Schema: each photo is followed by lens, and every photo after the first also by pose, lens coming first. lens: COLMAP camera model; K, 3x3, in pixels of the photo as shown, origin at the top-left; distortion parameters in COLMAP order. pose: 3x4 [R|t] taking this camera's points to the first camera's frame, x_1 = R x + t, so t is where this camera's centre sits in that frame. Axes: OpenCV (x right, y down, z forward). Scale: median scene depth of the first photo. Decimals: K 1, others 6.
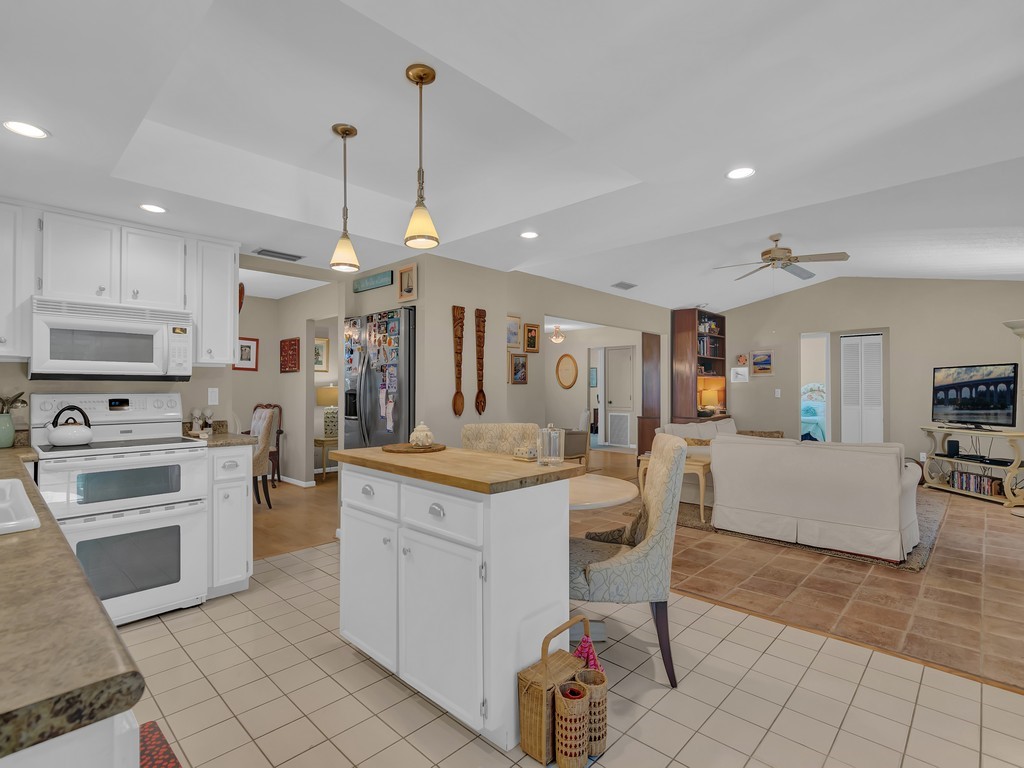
lens RADIAL K [[512.4, 0, 513.9], [0, 512.4, 386.2], [0, 0, 1]] dist [0.017795, -0.000421]
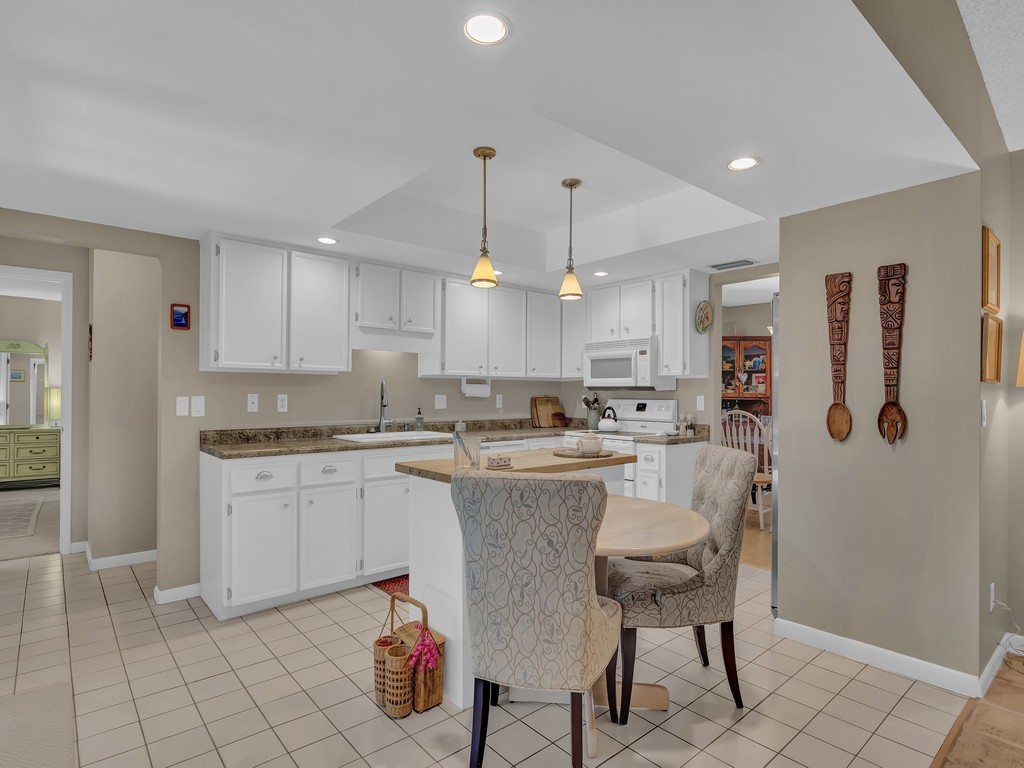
lens RADIAL K [[554.7, 0, 515.1], [0, 554.7, 389.2], [0, 0, 1]] dist [-0.004182, -0.000240]
pose [[-0.090686, -0.007145, -0.995854, 0.805769], [-0.001118, 0.999974, -0.007073, -0.002935], [0.995879, 0.000471, -0.090692, 0.815218]]
